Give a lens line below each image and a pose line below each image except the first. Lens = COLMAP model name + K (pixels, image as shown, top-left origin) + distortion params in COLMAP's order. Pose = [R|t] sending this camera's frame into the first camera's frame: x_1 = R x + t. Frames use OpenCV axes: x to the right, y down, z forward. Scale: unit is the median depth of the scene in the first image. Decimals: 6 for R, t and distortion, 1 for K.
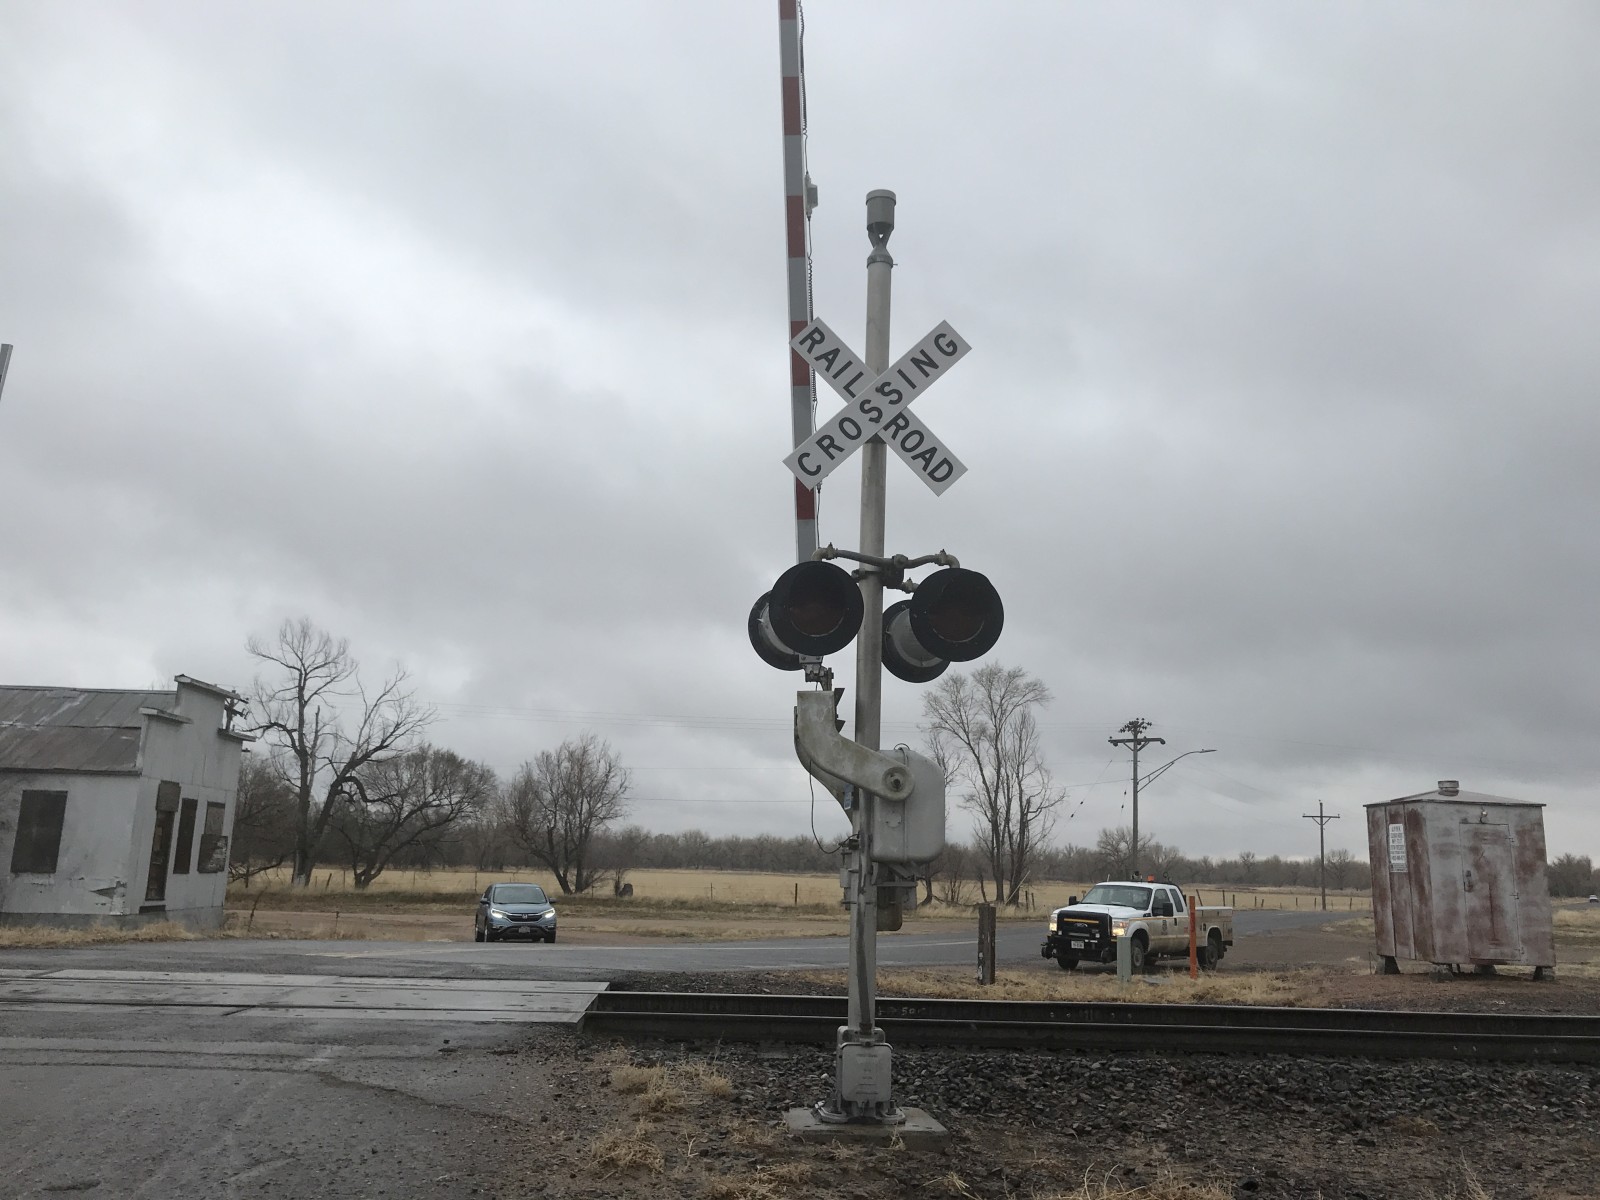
lens RADIAL K [[1365.6, 0, 797.3], [0, 1365.6, 571.1], [0, 0, 1]] dist [0.043607, -0.007178]
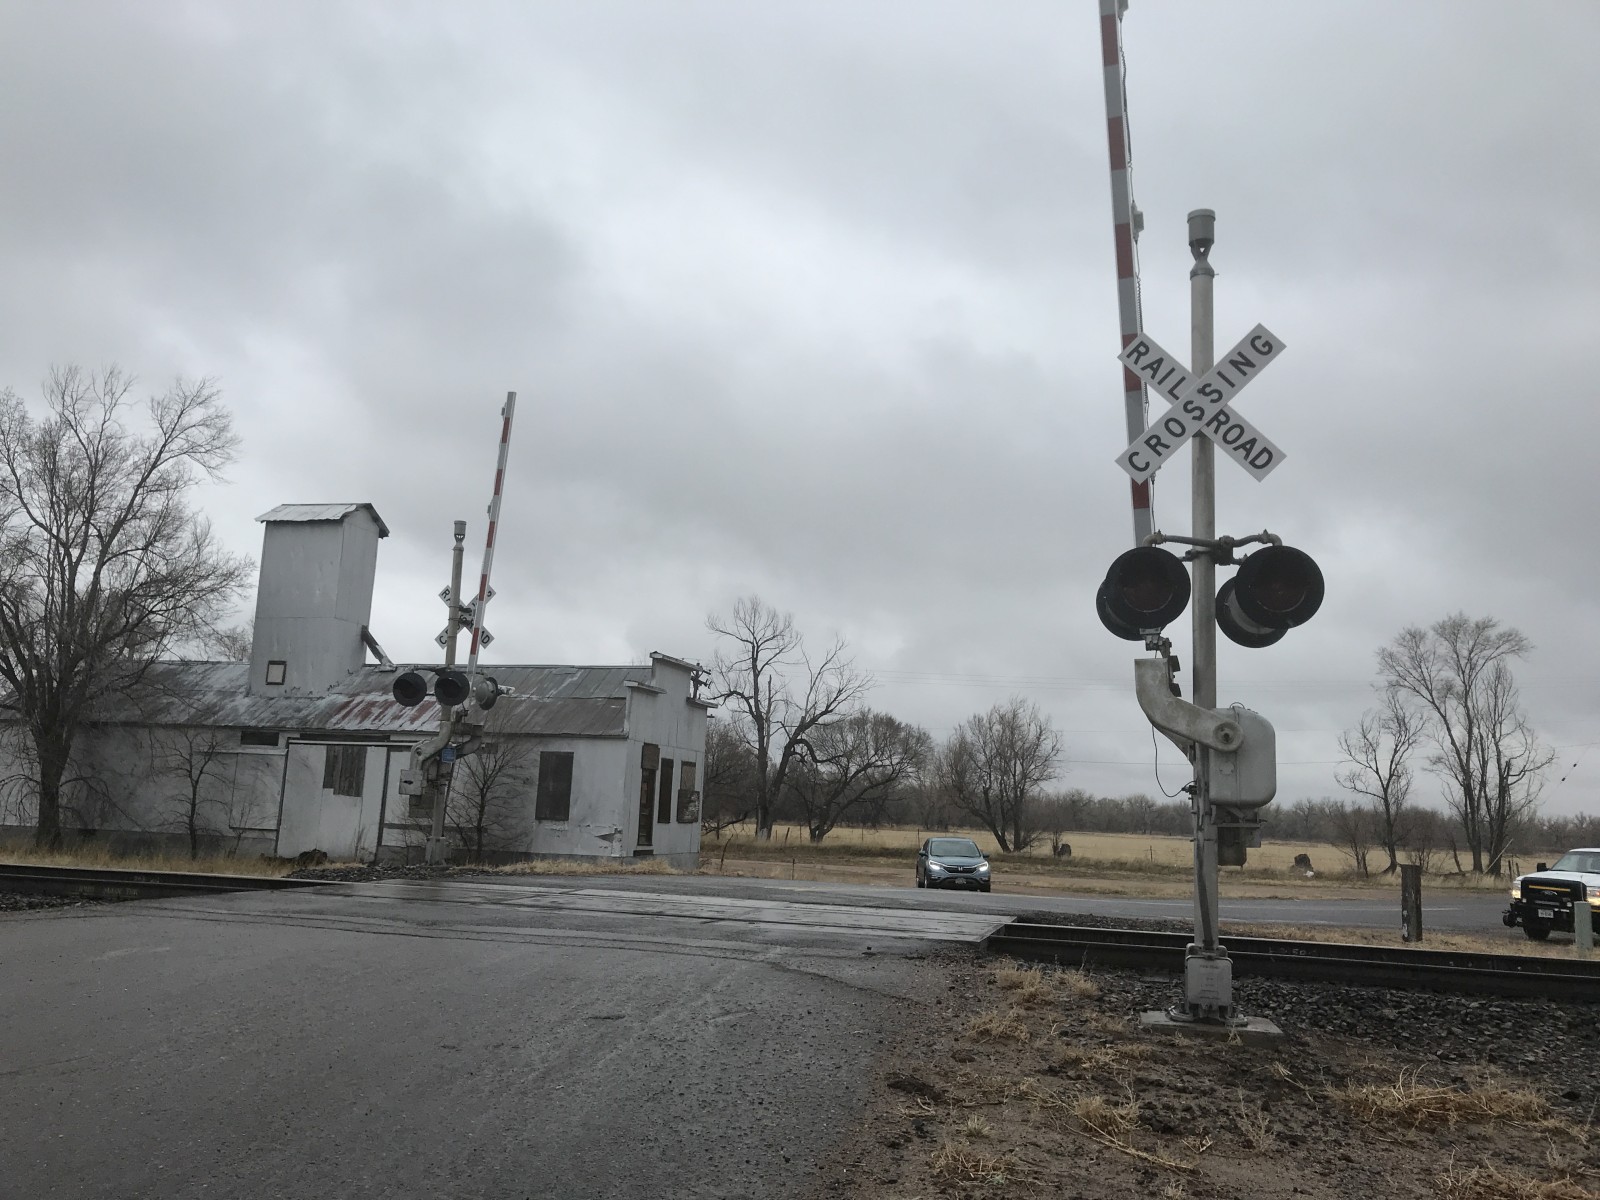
lens RADIAL K [[1365.6, 0, 797.3], [0, 1365.6, 571.1], [0, 0, 1]] dist [0.043607, -0.007178]
pose [[0.950328, -0.045565, -0.307898, 0.034230], [0.053638, 0.998402, 0.017803, -0.008608], [0.306595, -0.033434, 0.951253, -0.077160]]
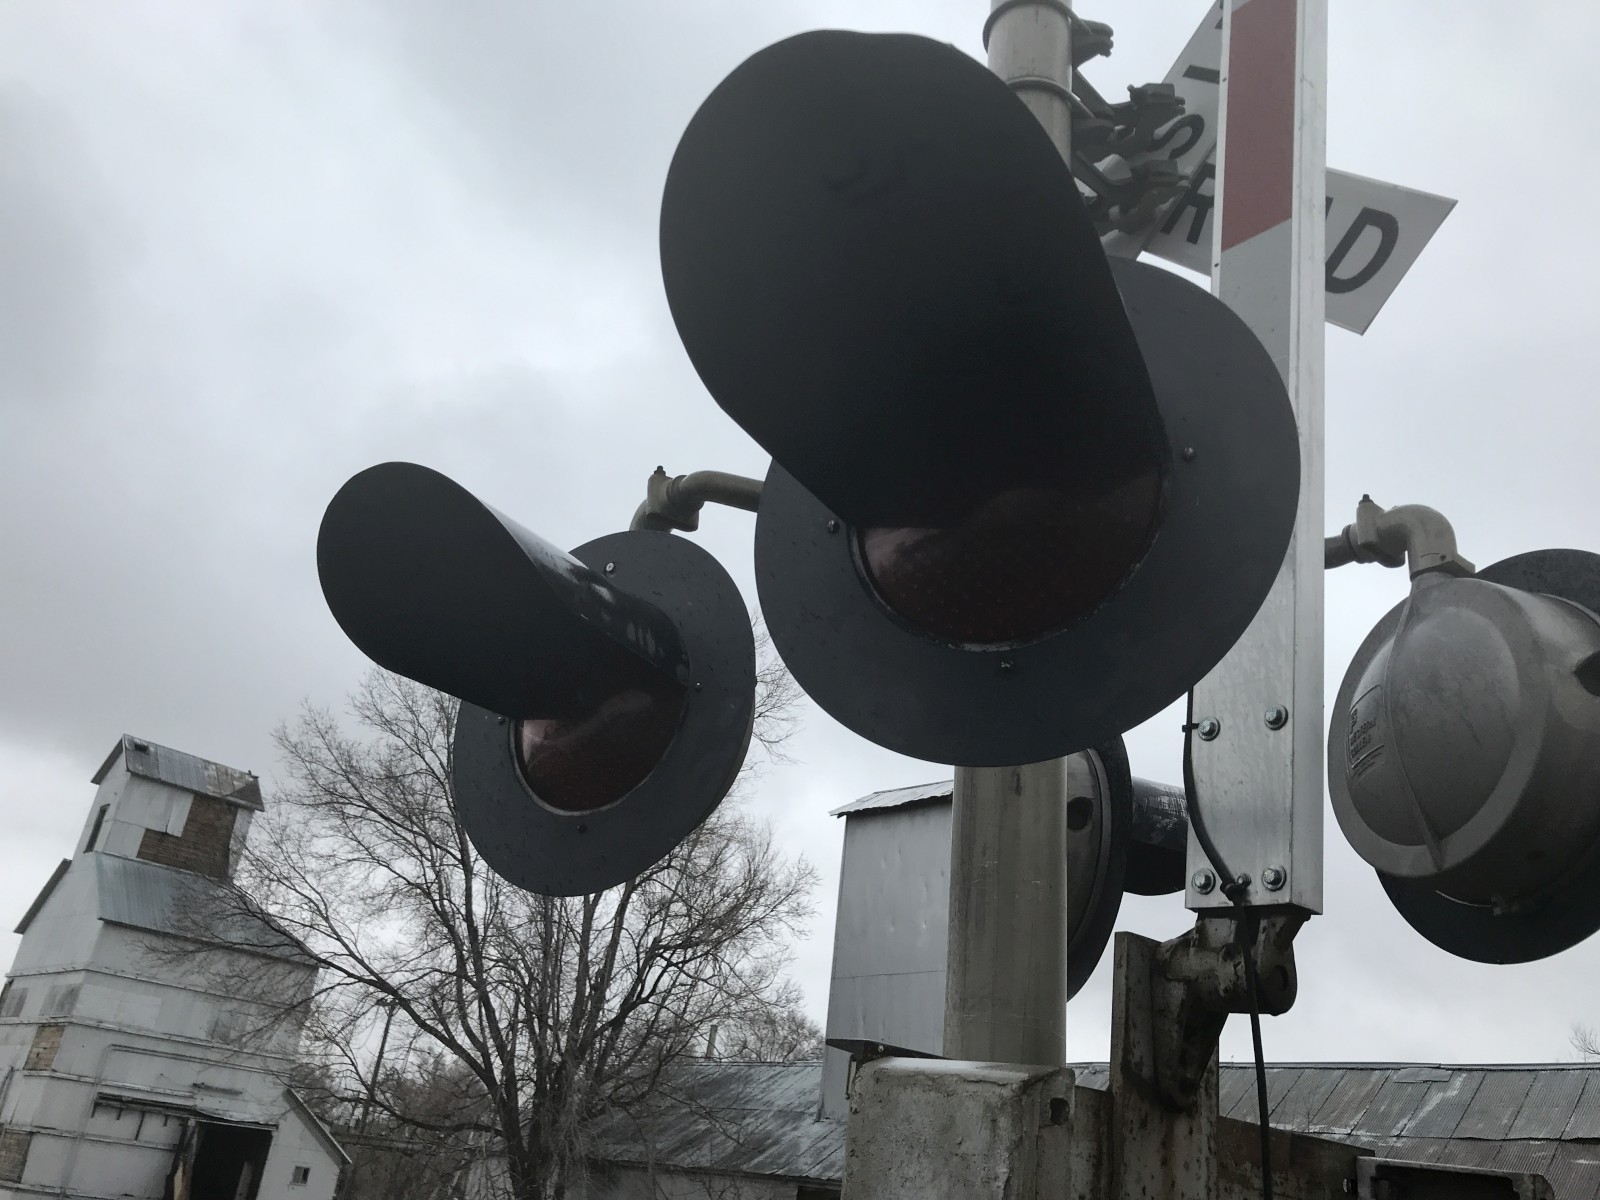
lens RADIAL K [[1314.7, 0, 800.0], [0, 1314.7, 600.0], [0, 0, 1]] dist [0.005198, -0.001274]
pose [[0.677251, -0.279087, -0.680765, -0.385903], [0.065655, 0.944498, -0.321891, 0.083540], [0.732817, 0.173305, 0.657986, 0.592094]]
